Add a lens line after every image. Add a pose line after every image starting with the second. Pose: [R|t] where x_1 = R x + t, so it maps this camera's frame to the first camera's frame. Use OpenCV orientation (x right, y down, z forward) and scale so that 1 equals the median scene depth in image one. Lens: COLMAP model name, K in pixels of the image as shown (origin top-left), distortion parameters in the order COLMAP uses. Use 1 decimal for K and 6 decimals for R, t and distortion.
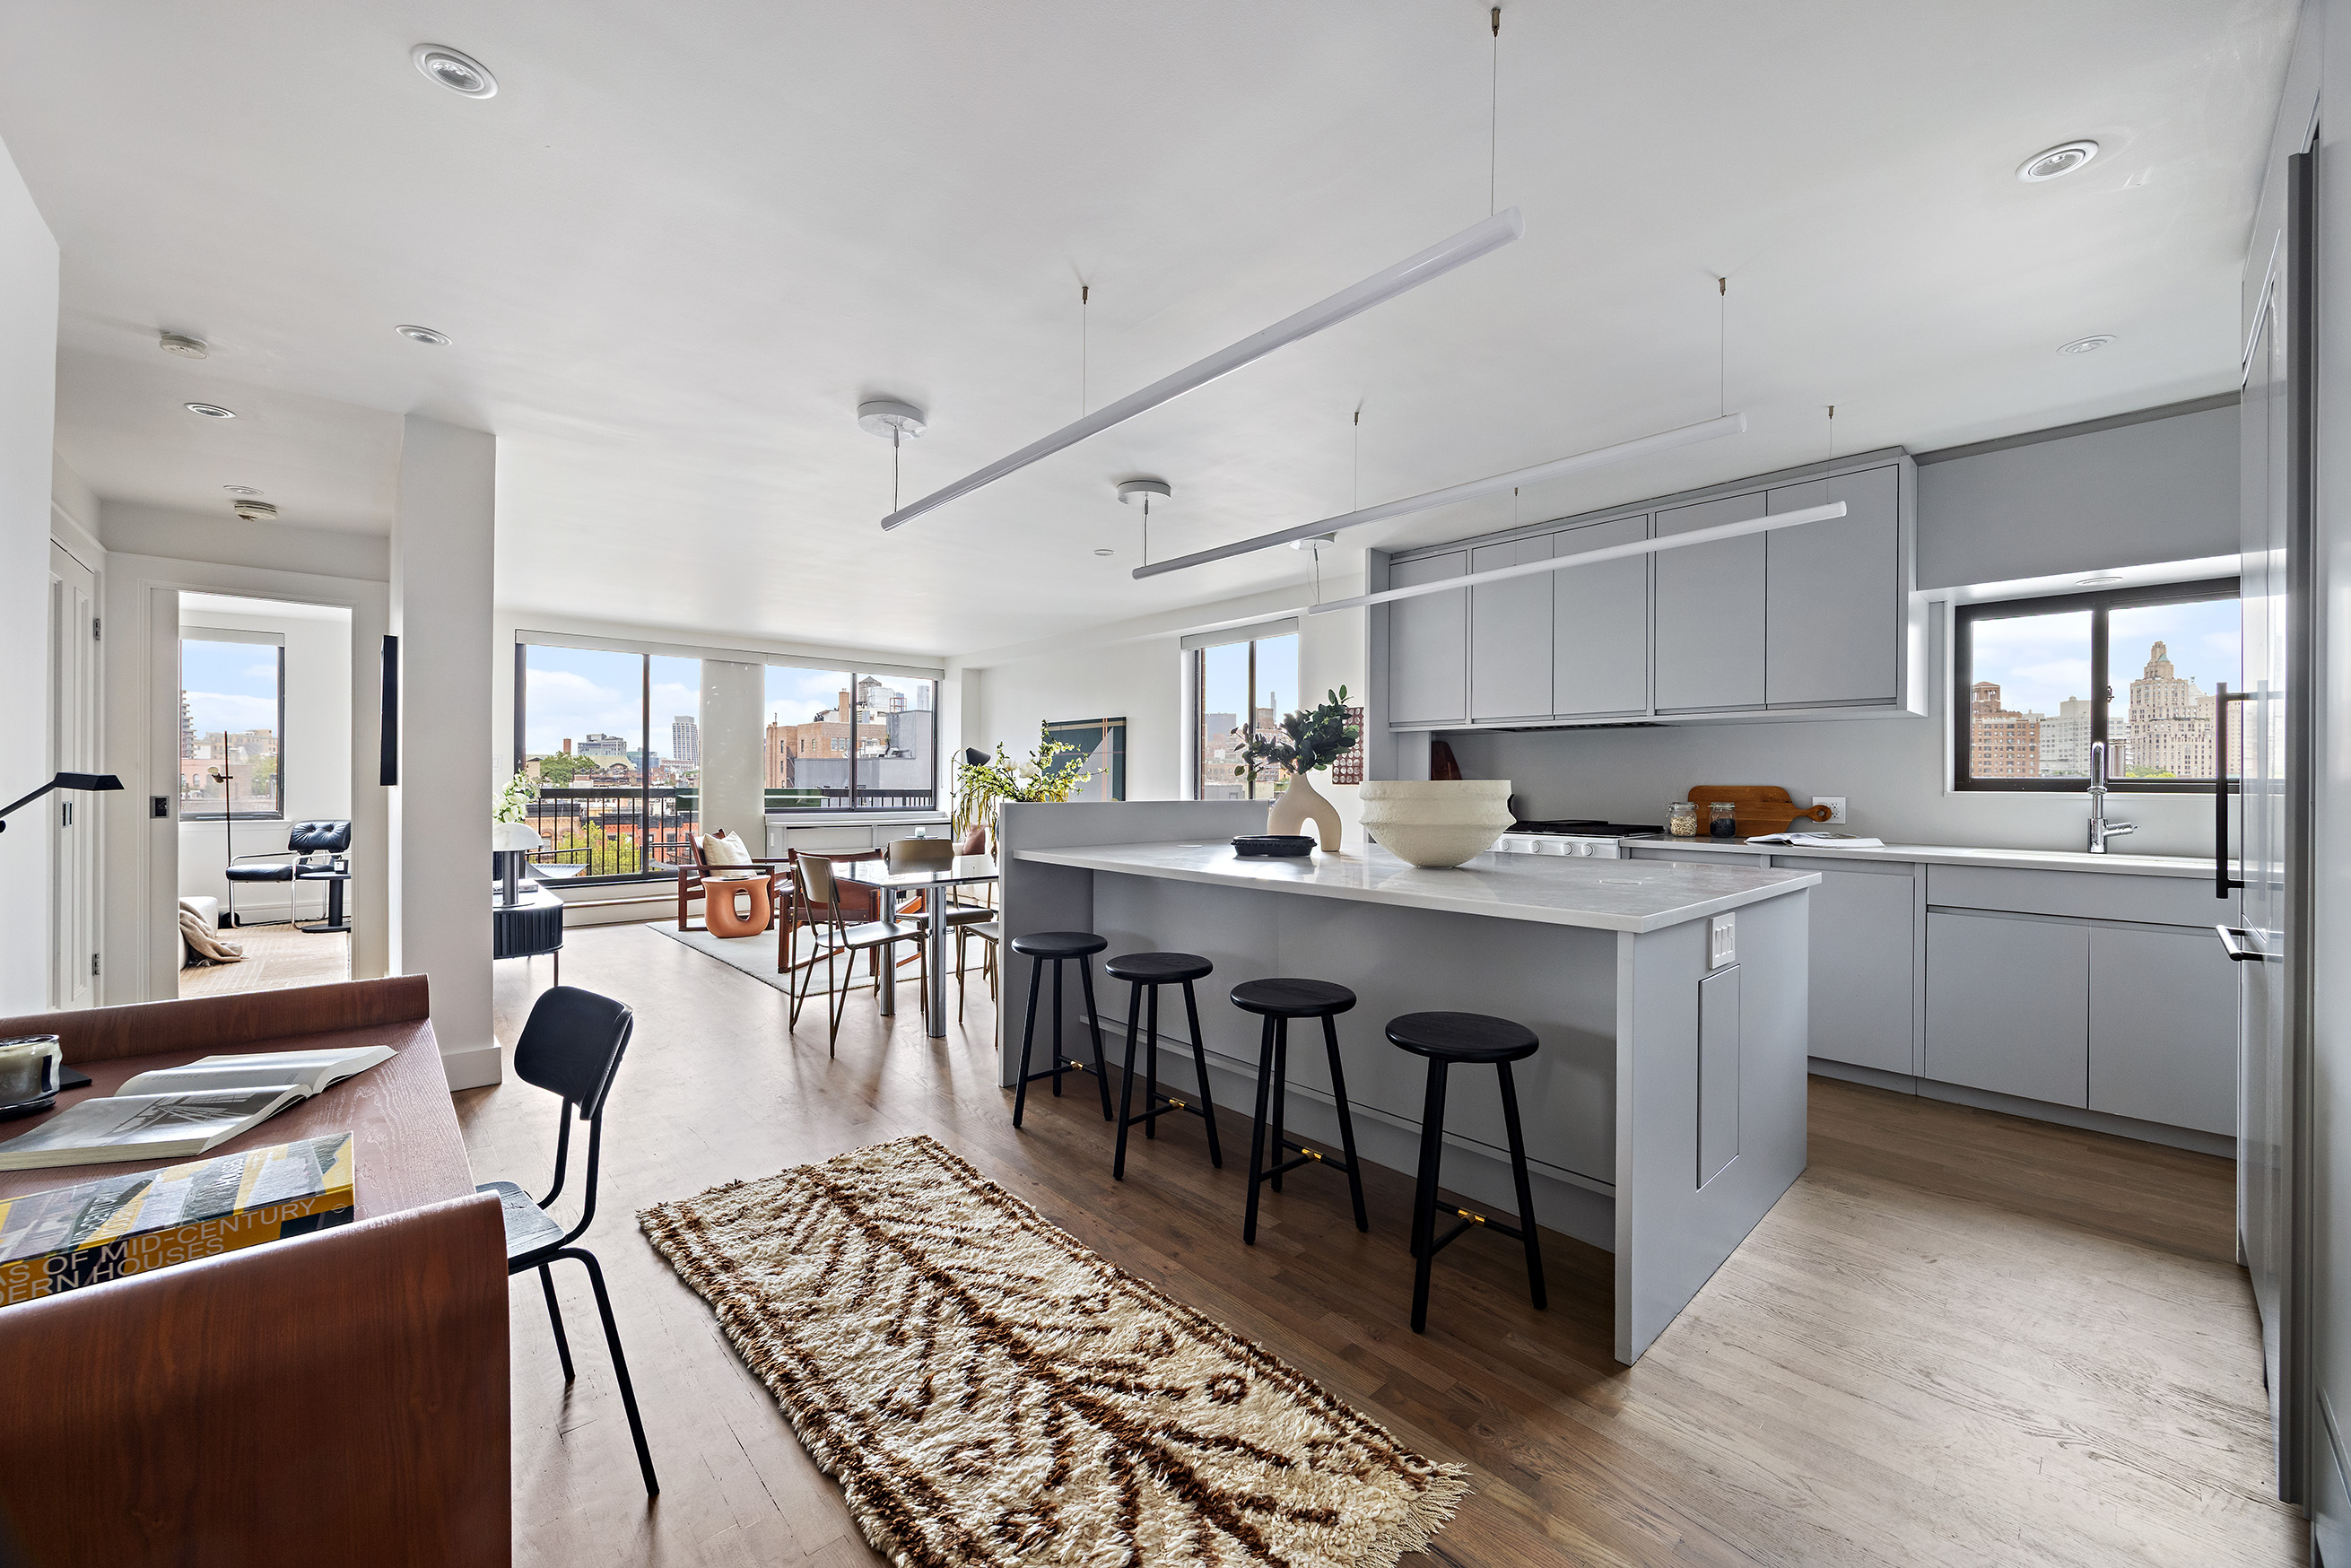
lens RADIAL K [[896.4, 0, 1161.0], [0, 896.4, 779.5], [0, 0, 1]] dist [-0.001223, 0.000294]
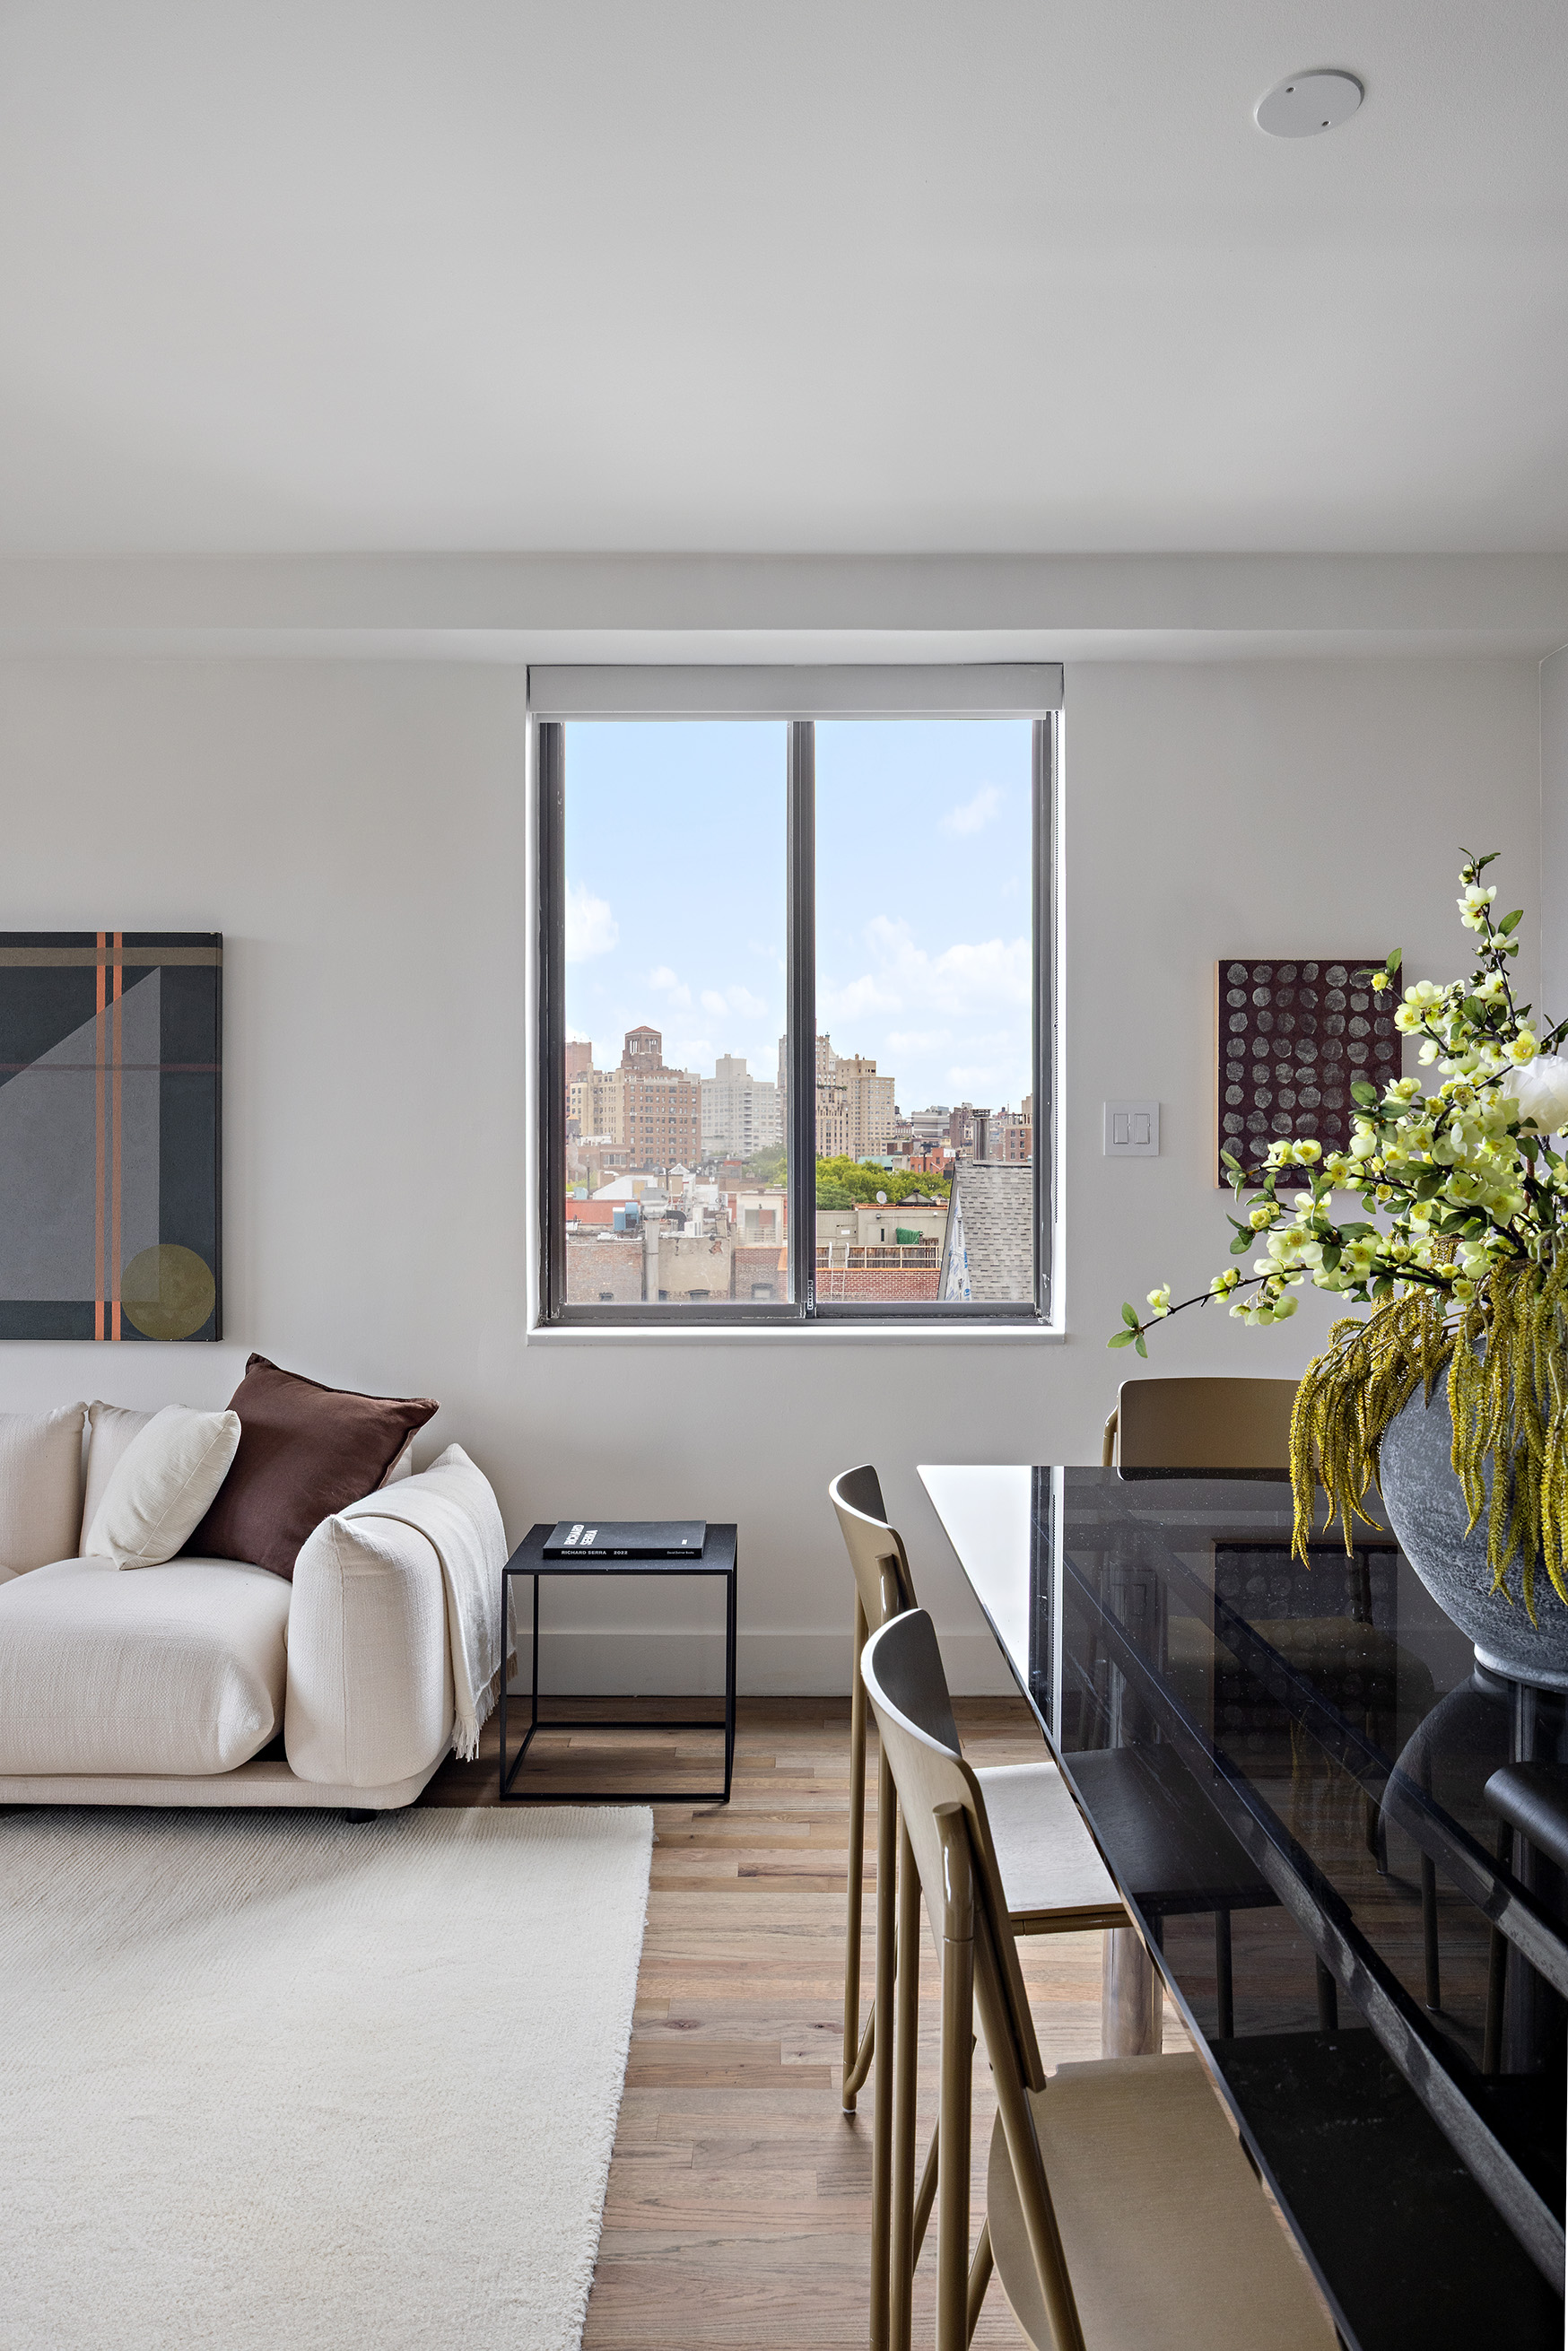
lens RADIAL K [[1671.7, 0, 747.9], [0, 1671.7, 1185.9], [0, 0, 1]] dist [-0.010762, 0.004671]
pose [[0.681539, -0.010952, 0.731700, -0.533125], [0.000776, 0.999898, 0.014243, -0.005401], [-0.731781, -0.009139, 0.681478, 0.995397]]
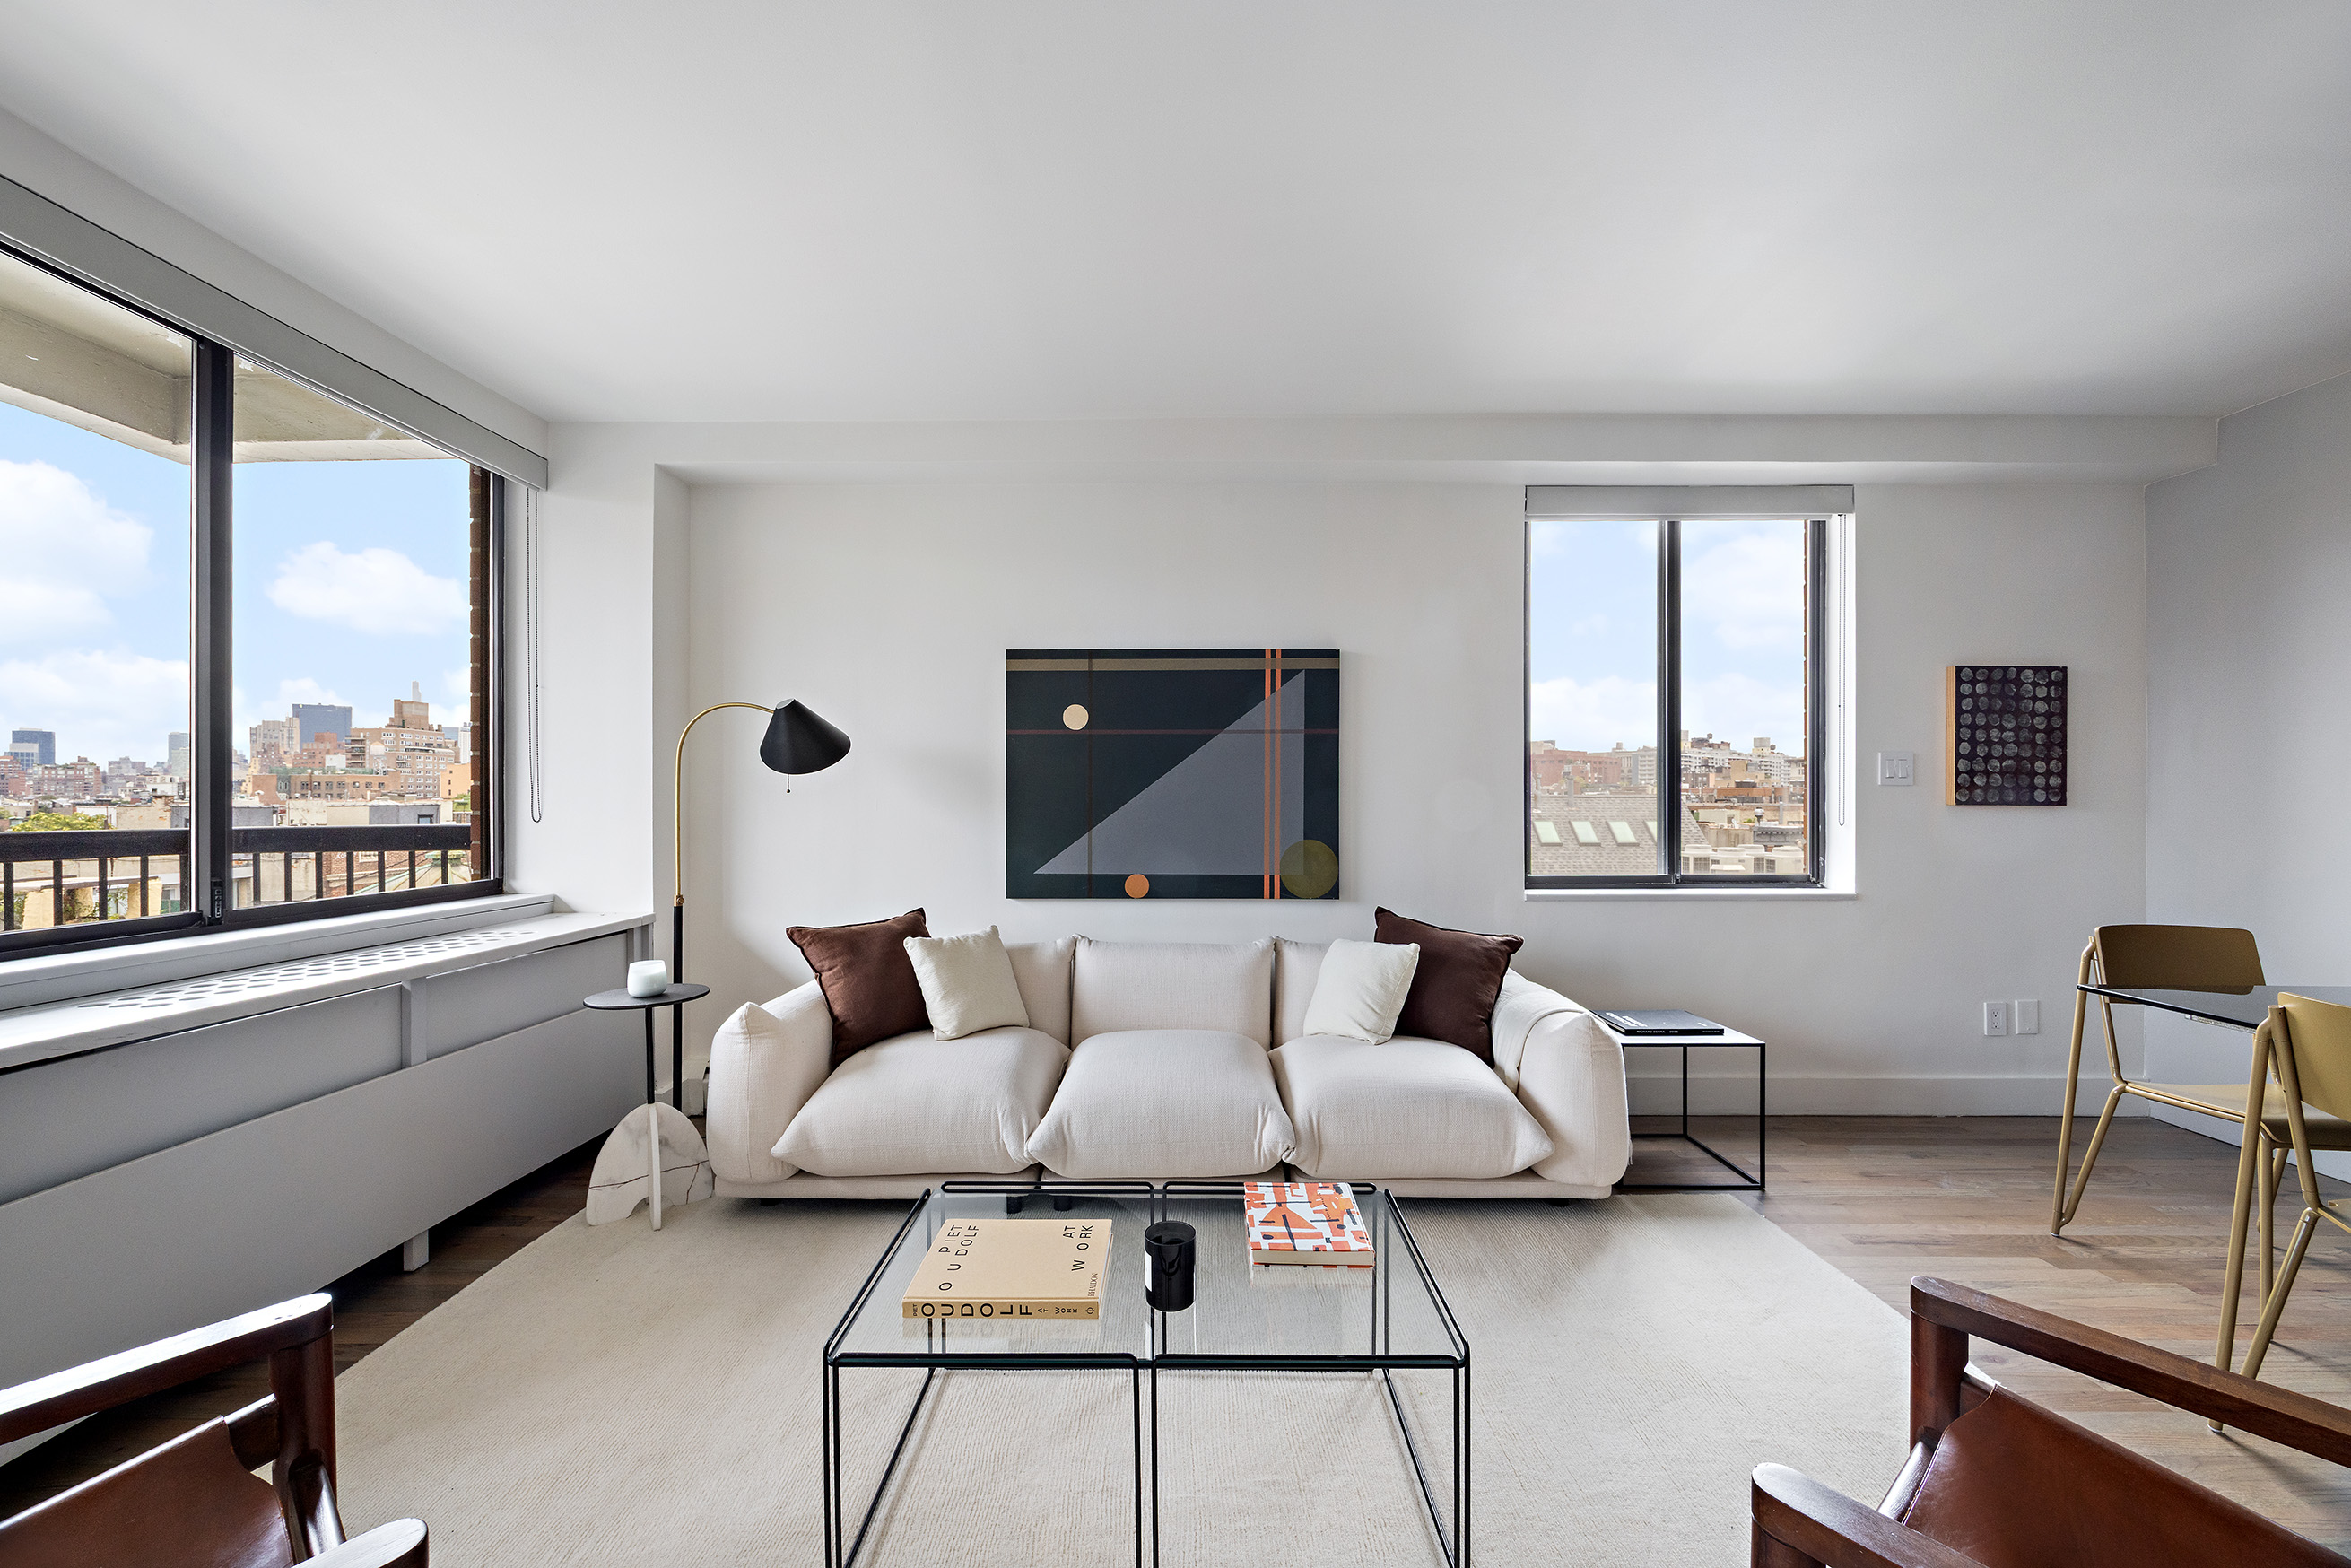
lens RADIAL K [[896.4, 0, 1181.2], [0, 896.4, 810.6], [0, 0, 1]] dist [-0.001223, 0.000294]
pose [[0.676853, -0.012967, 0.736004, -0.741334], [0.001314, 0.999865, 0.016407, -0.000279], [-0.736117, -0.010138, 0.676778, 1.380365]]
